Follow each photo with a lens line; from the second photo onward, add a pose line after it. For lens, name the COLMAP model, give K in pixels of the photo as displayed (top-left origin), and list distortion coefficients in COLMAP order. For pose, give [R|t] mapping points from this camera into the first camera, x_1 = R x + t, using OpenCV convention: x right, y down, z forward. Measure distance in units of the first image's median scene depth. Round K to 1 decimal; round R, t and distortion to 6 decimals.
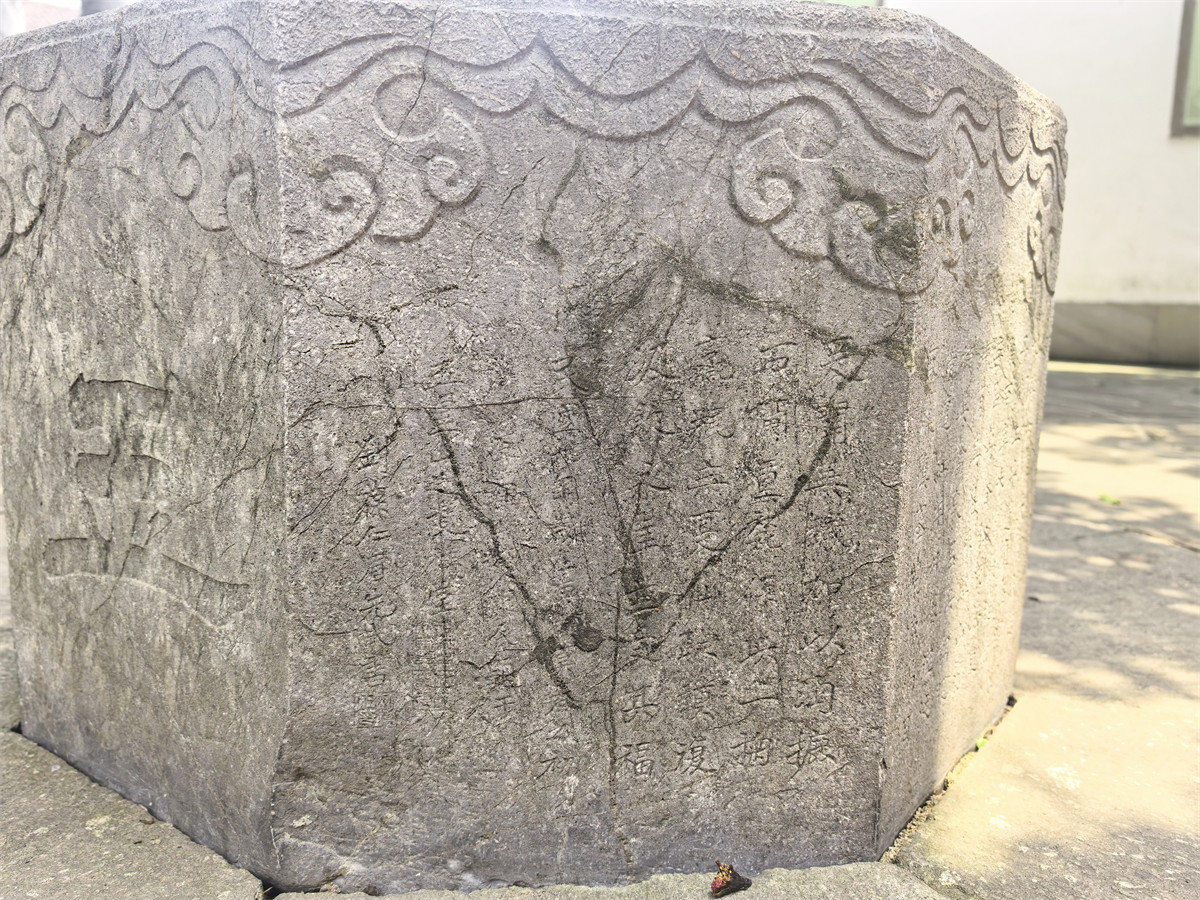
lens RADIAL K [[974.2, 0, 587.6], [0, 974.2, 451.9], [0, 0, 1]] dist [-0.002450, -0.005382]
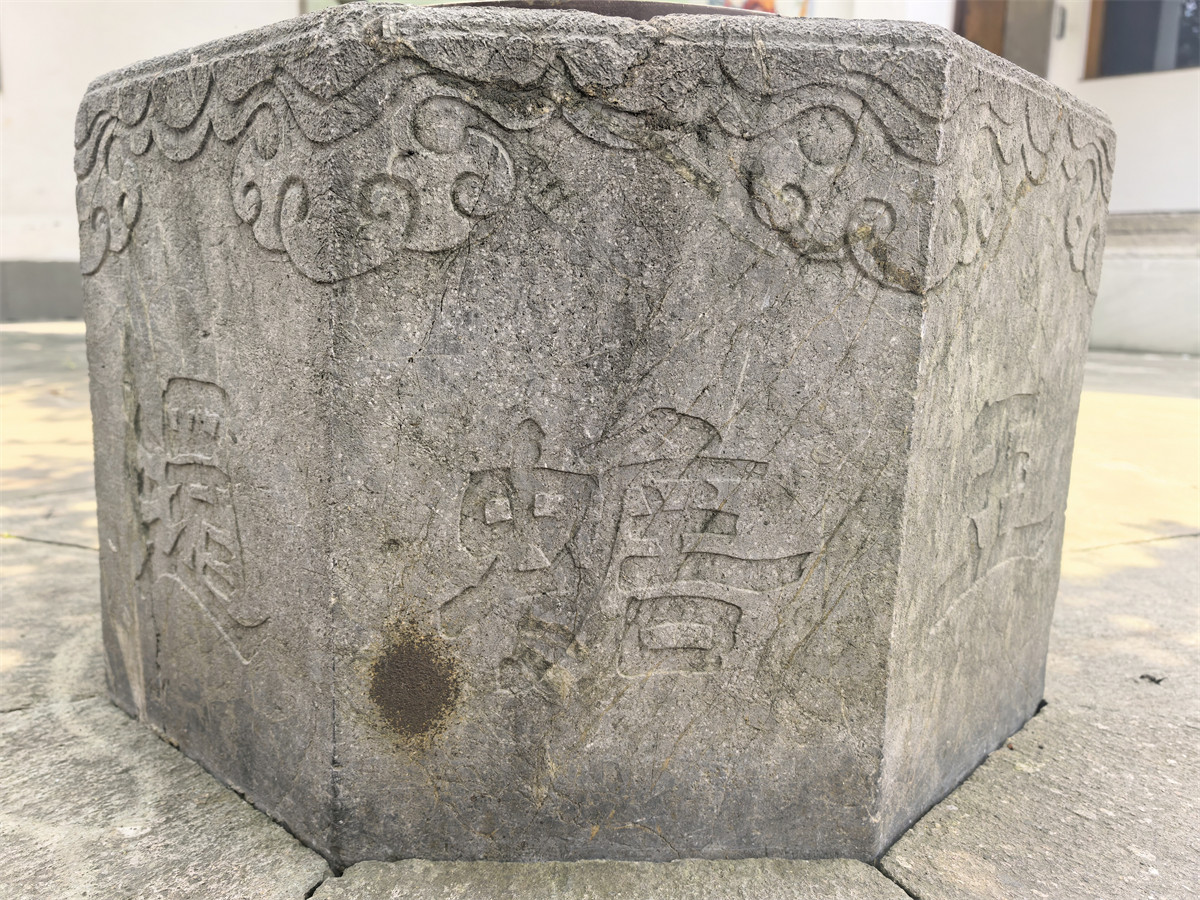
lens RADIAL K [[974.2, 0, 578.9], [0, 974.2, 452.2], [0, 0, 1]] dist [-0.002450, -0.005382]
pose [[0.120957, -0.200925, 0.972110, -1.780721], [0.146261, 0.972219, 0.182749, -0.312439], [-0.981823, 0.120077, 0.146984, 1.425473]]
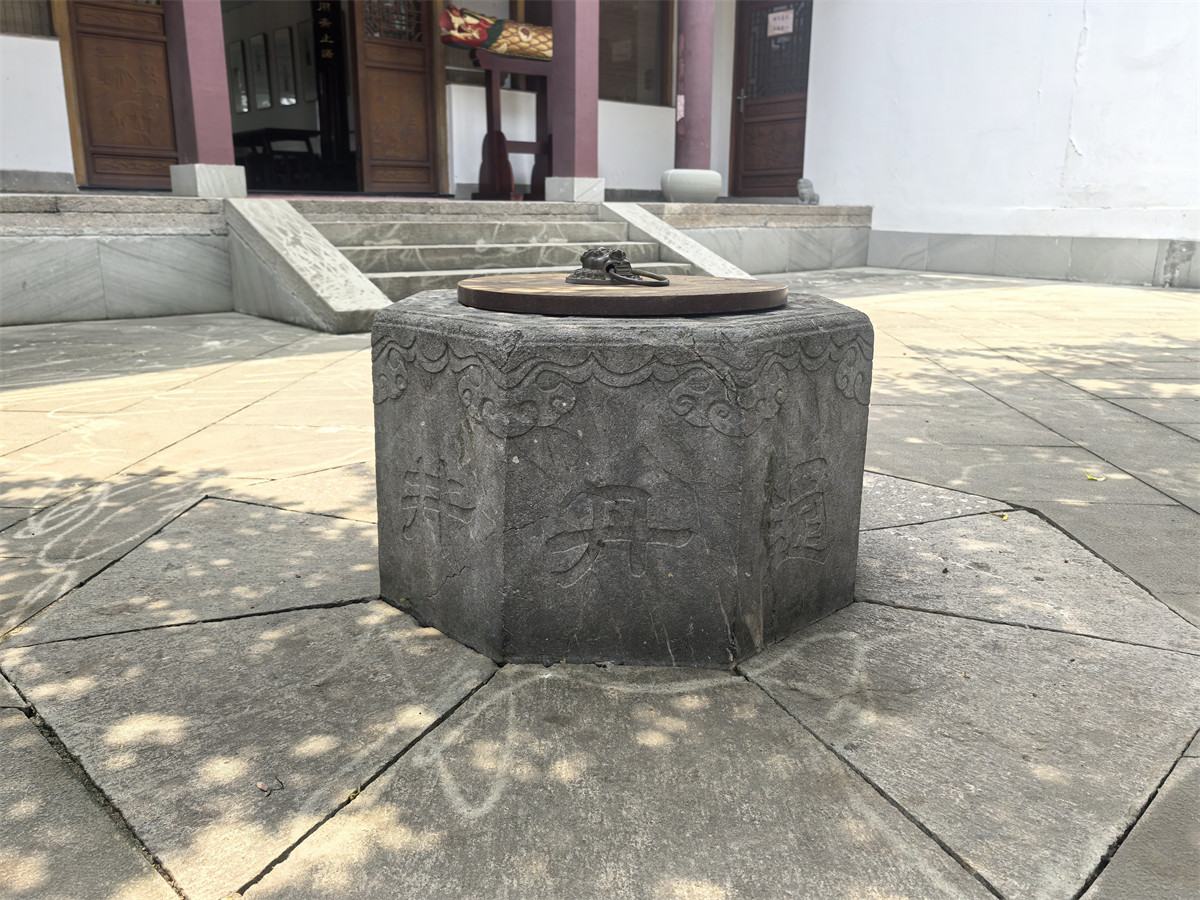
lens RADIAL K [[974.2, 0, 609.9], [0, 974.2, 456.8], [0, 0, 1]] dist [-0.002450, -0.005382]
pose [[-0.988904, -0.071825, 0.130042, -0.478544], [-0.012832, 0.913382, 0.406900, -1.359360], [-0.148004, 0.400717, -0.904169, 4.579149]]
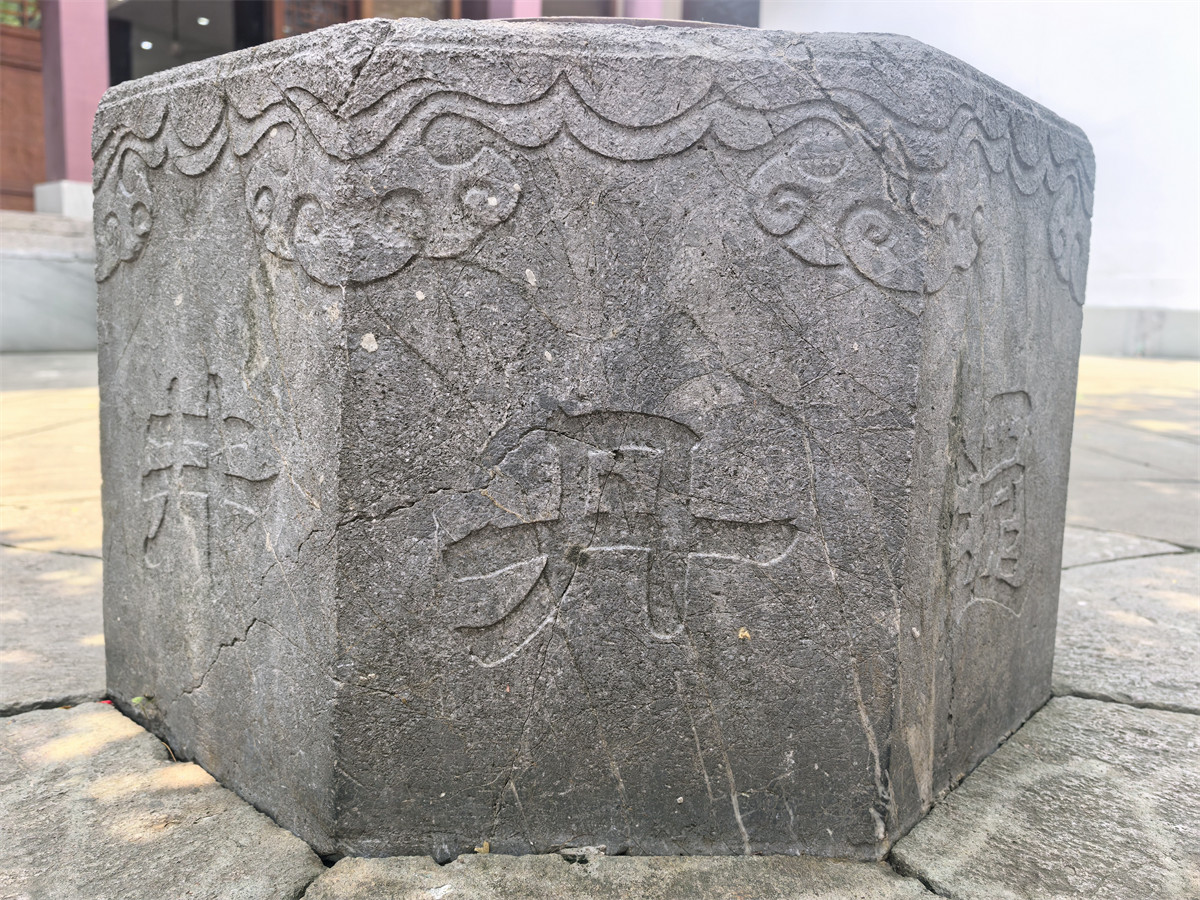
lens RADIAL K [[974.2, 0, 613.1], [0, 974.2, 441.4], [0, 0, 1]] dist [-0.002450, -0.005382]
pose [[-0.995547, -0.064980, 0.068292, -0.242933], [-0.041770, 0.953537, 0.298365, -0.551640], [-0.084507, 0.294184, -0.952005, 3.336611]]
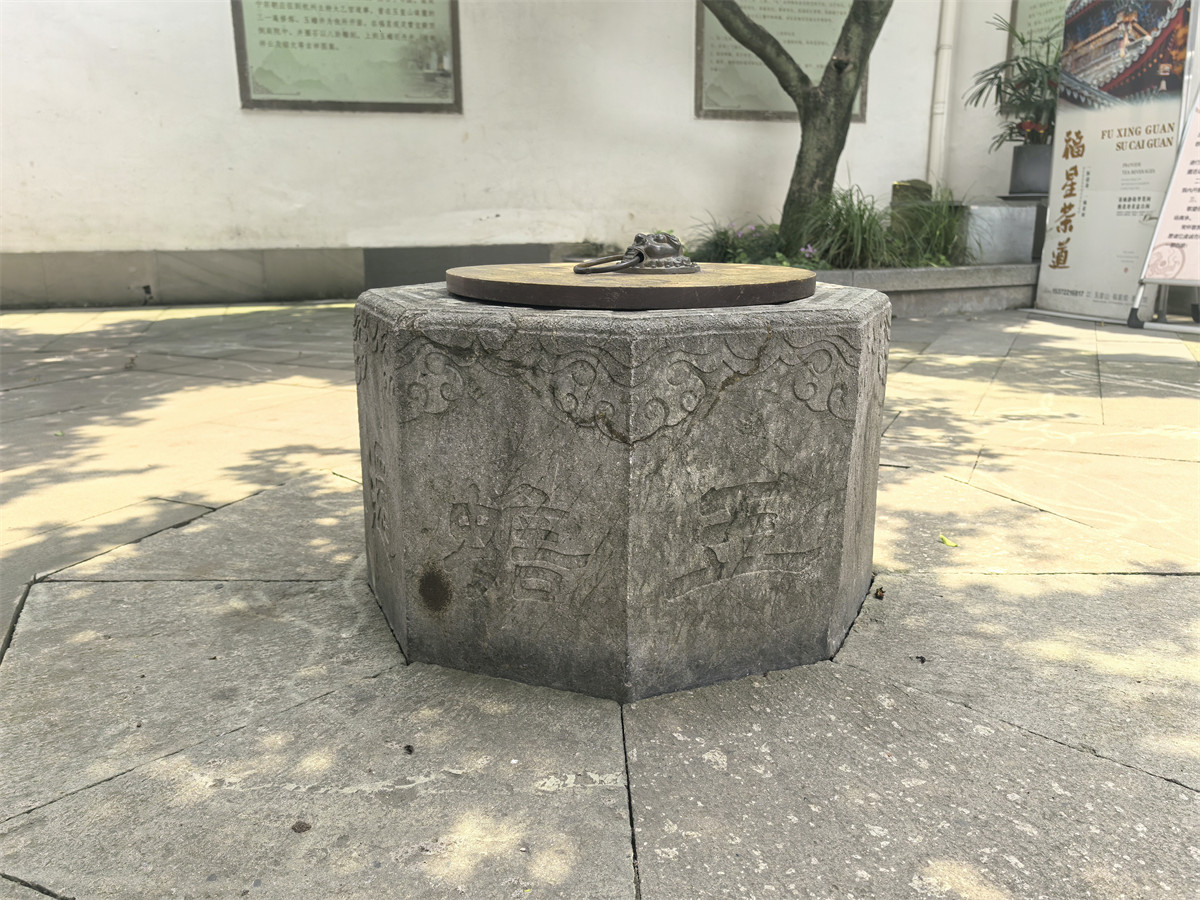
lens RADIAL K [[974.2, 0, 584.8], [0, 974.2, 448.7], [0, 0, 1]] dist [-0.002450, -0.005382]
pose [[0.531108, -0.232527, 0.814773, -2.543916], [0.159945, 0.971832, 0.173090, -0.611520], [-0.832071, 0.038390, 0.553340, 0.112009]]
